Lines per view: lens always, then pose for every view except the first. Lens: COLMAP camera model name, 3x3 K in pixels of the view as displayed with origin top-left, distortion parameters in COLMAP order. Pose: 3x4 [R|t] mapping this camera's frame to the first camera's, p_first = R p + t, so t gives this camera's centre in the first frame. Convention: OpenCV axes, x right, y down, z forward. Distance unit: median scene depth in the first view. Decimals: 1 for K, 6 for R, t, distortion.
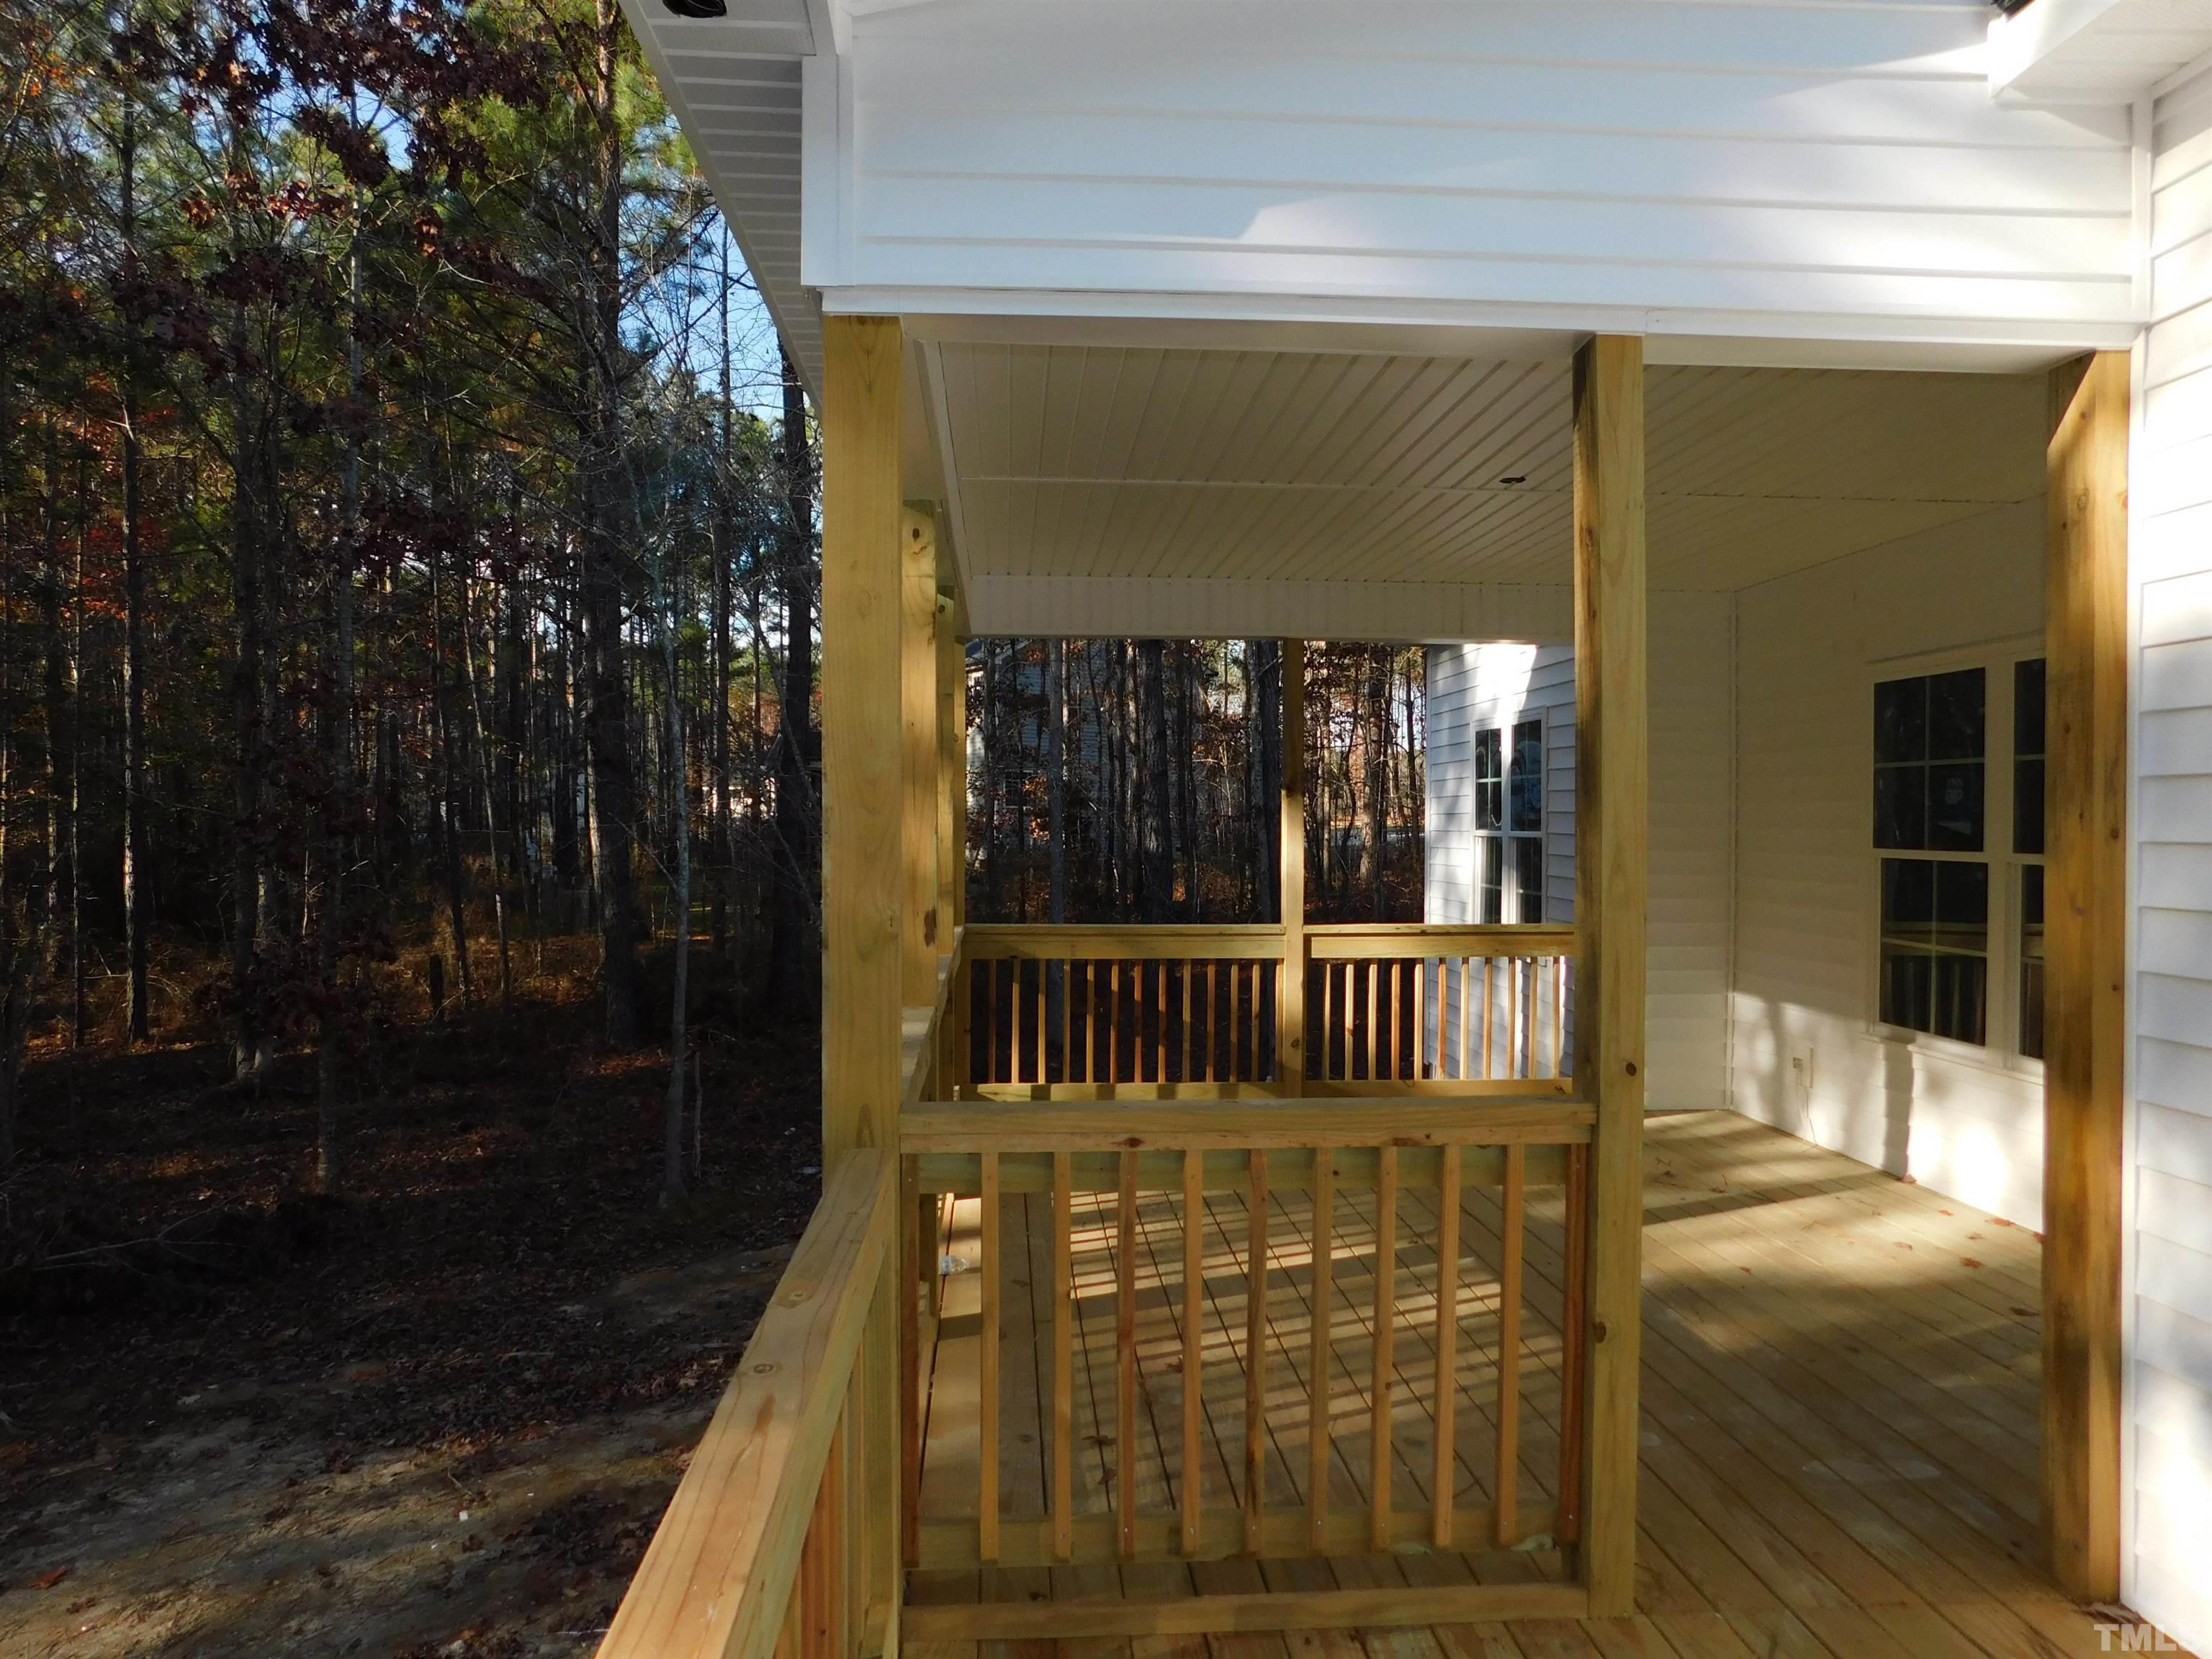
lens RADIAL K [[1464.0, 0, 1106.0], [0, 1464.0, 829.5], [0, 0, 1]] dist [-0.082096, 0.070170]
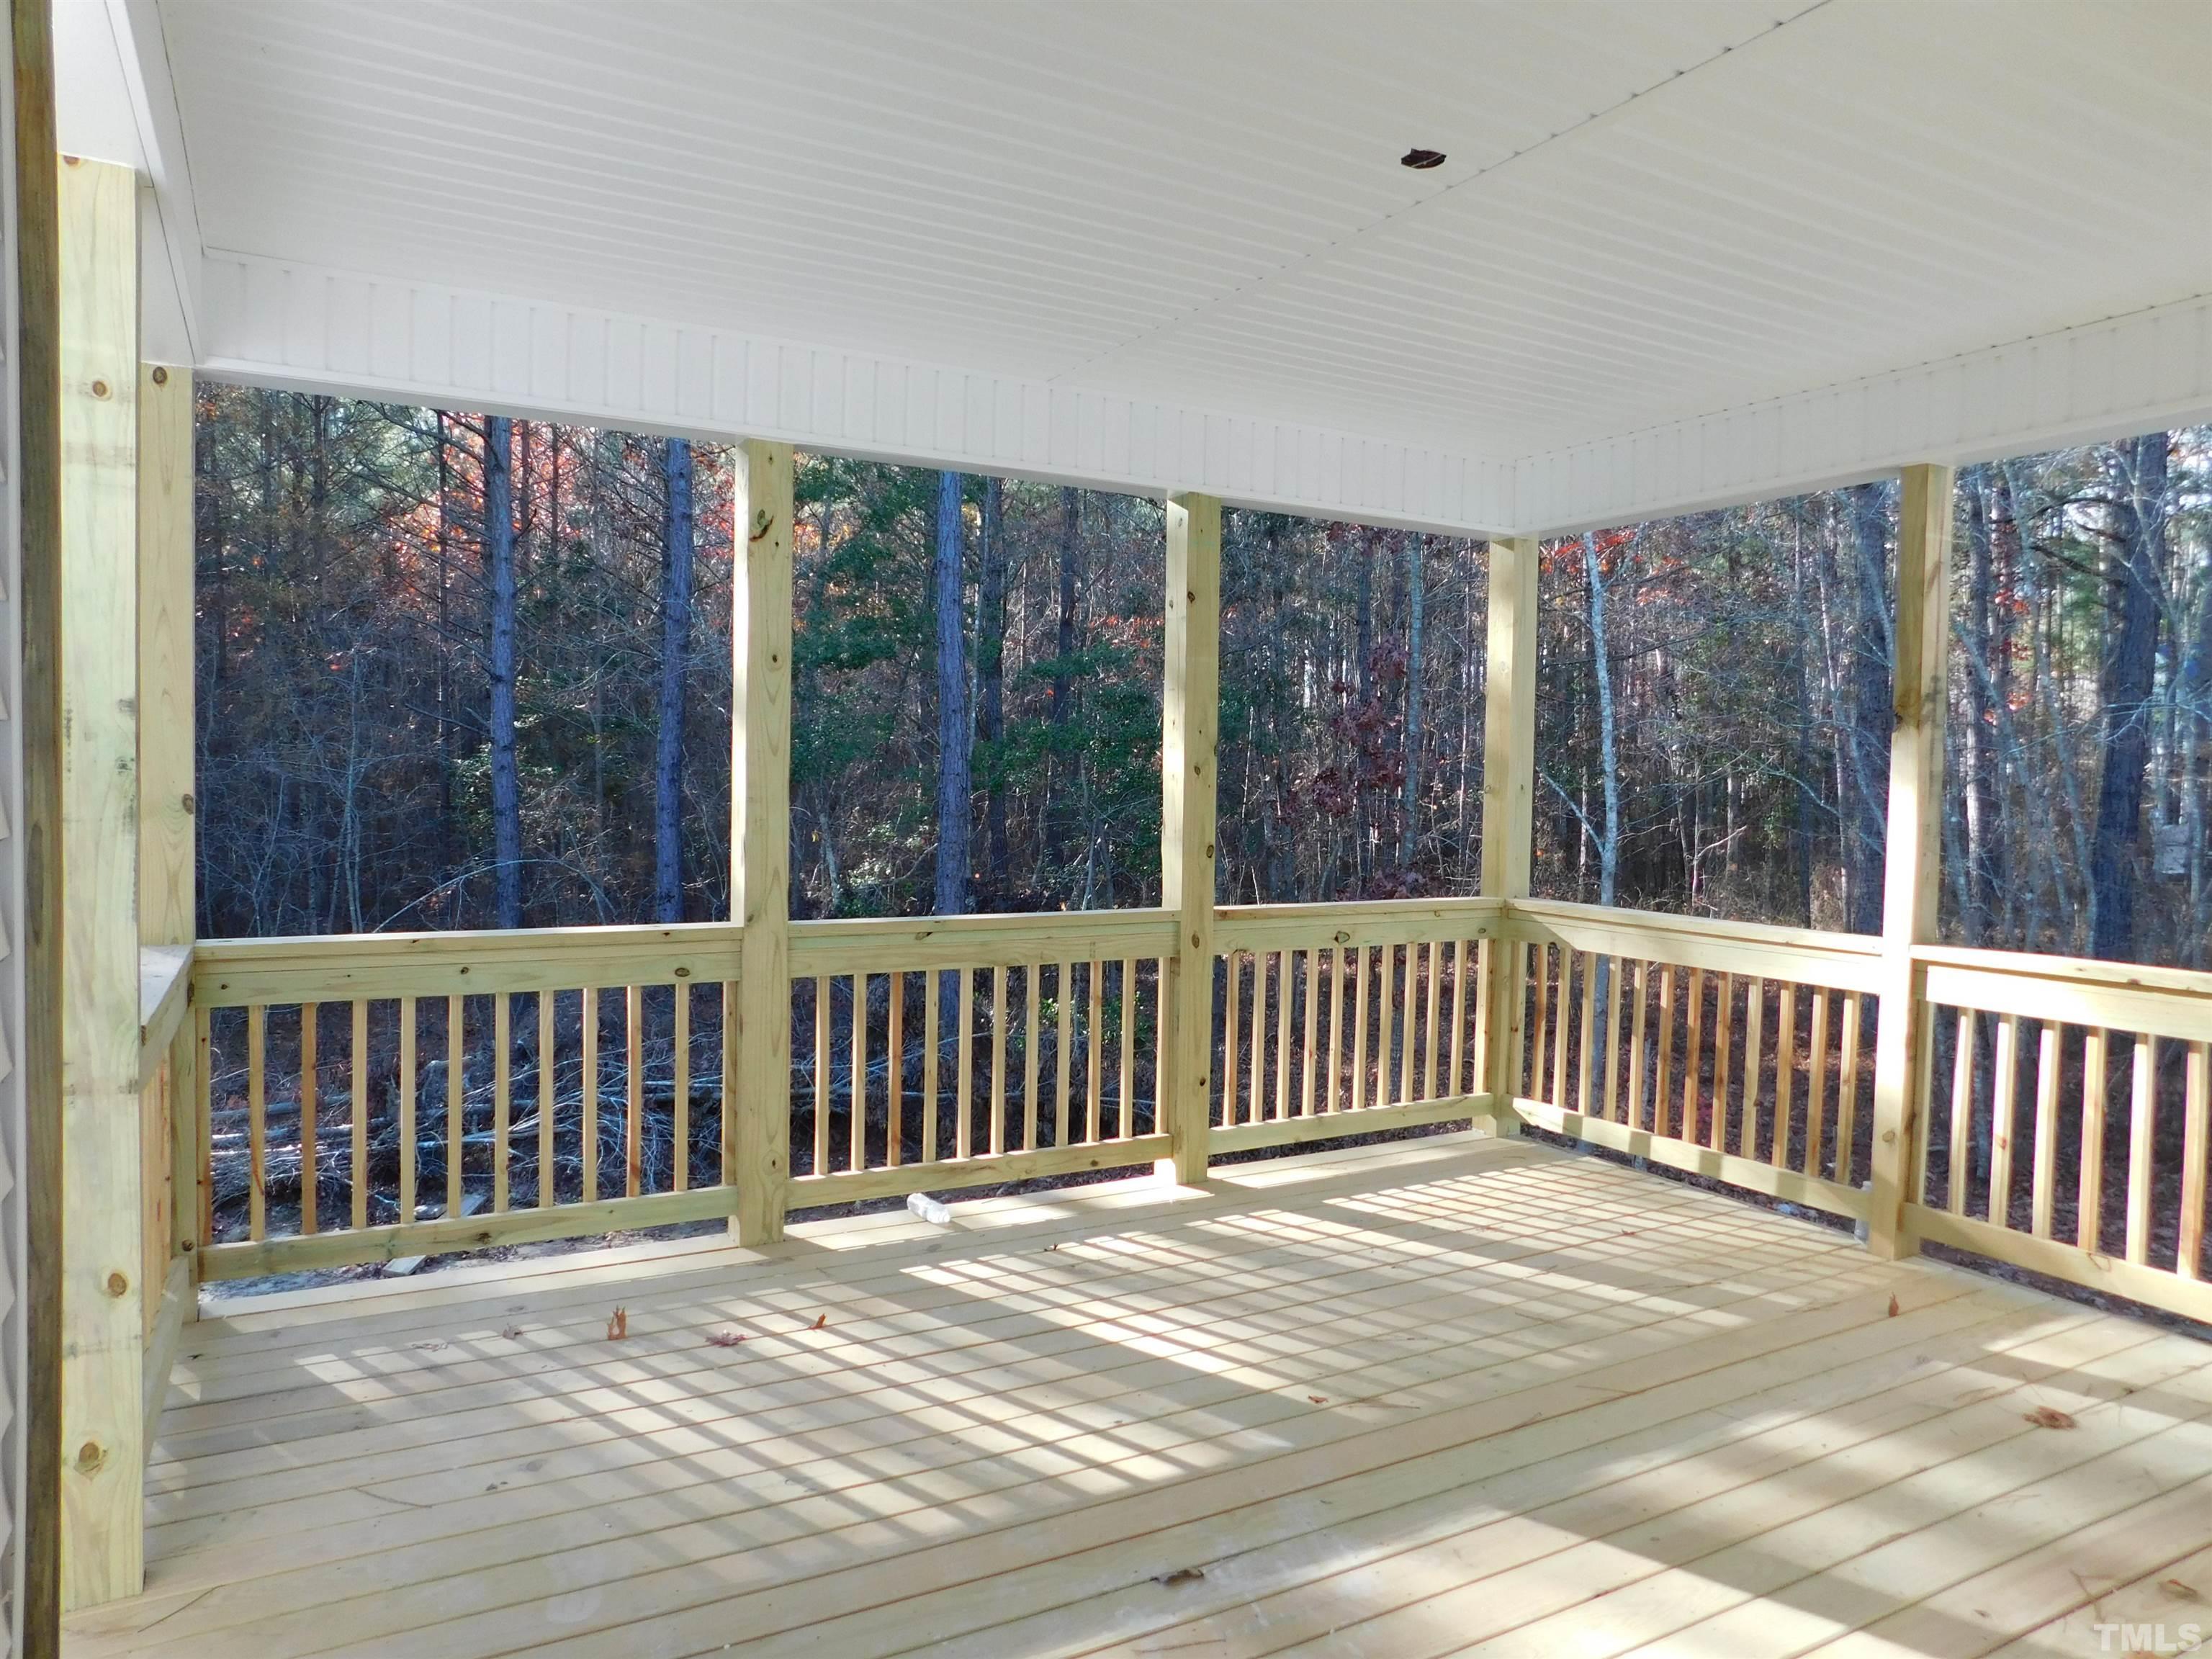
lens RADIAL K [[1464.0, 0, 1106.0], [0, 1464.0, 829.5], [0, 0, 1]] dist [-0.082096, 0.070170]
pose [[0.423841, 0.040440, -0.904833, 0.953901], [-0.026674, 0.999127, 0.032160, 0.014869], [0.905344, 0.010505, 0.424549, 0.814267]]
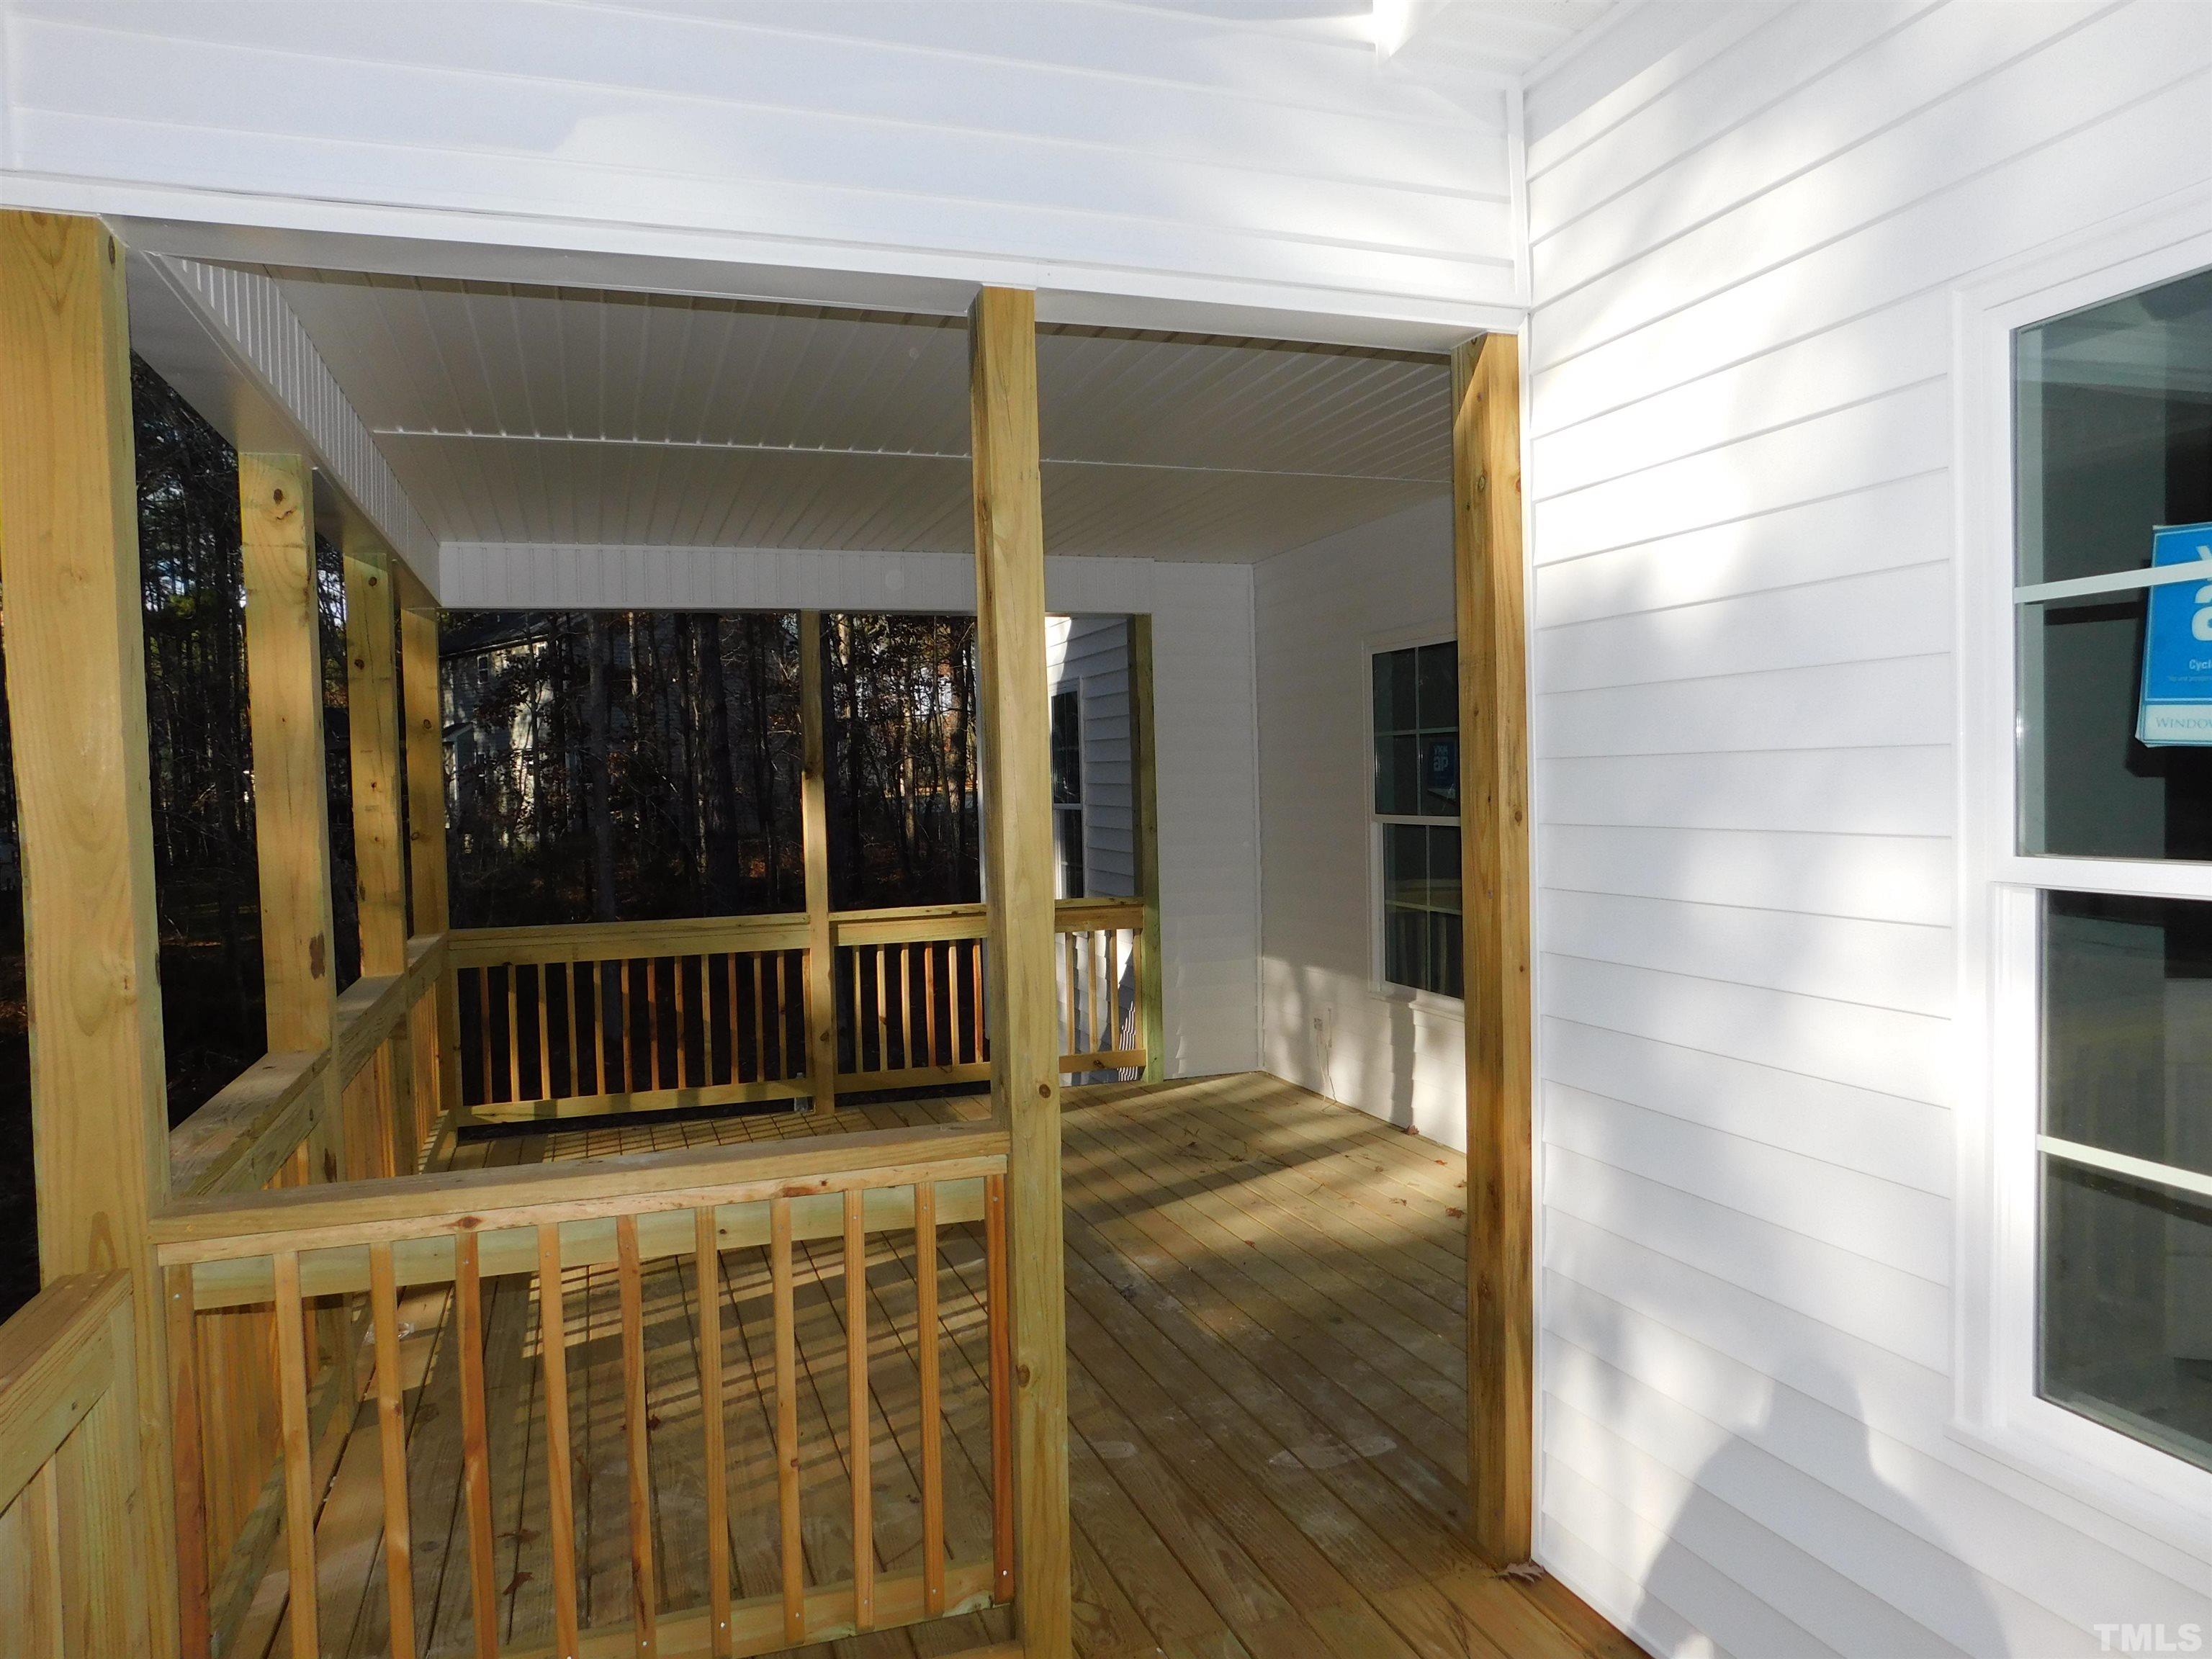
lens RADIAL K [[1464.0, 0, 1106.0], [0, 1464.0, 829.5], [0, 0, 1]] dist [-0.082096, 0.070170]
pose [[0.963106, -0.036899, 0.266581, 0.104157], [0.030779, 0.999159, 0.027101, -0.016353], [-0.267356, -0.017896, 0.963432, 0.062524]]
